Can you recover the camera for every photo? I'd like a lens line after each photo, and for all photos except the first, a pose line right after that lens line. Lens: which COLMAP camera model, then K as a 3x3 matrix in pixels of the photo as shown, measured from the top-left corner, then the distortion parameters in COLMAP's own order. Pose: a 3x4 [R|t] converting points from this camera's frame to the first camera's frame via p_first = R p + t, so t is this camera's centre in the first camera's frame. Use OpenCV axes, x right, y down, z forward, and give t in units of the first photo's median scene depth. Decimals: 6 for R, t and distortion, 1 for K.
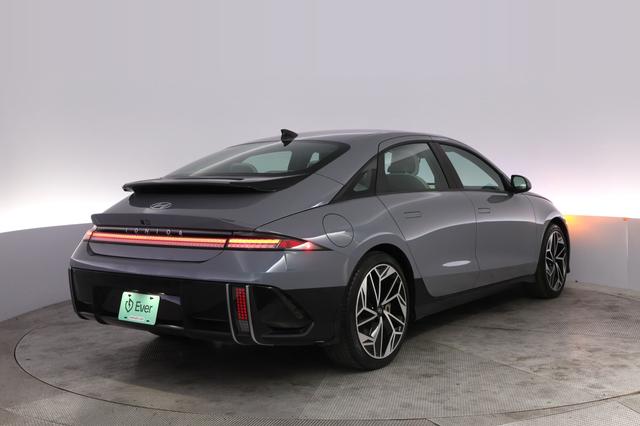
lens RADIAL K [[535.3, 0, 320.0], [0, 535.3, 213.0], [0, 0, 1]] dist [-0.002577, -0.001510]
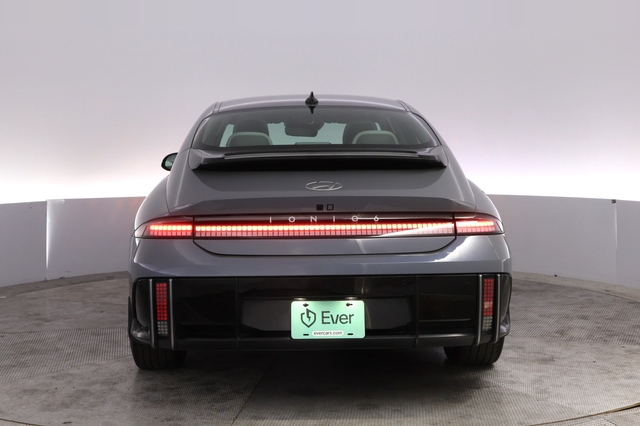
lens RADIAL K [[535.3, 0, 320.0], [0, 535.3, 213.0], [0, 0, 1]] dist [-0.002577, -0.001510]
pose [[0.895990, -0.044079, 0.441882, -0.596618], [0.024738, 0.998471, 0.049441, -0.011043], [-0.443385, -0.033367, 0.895710, 0.285559]]
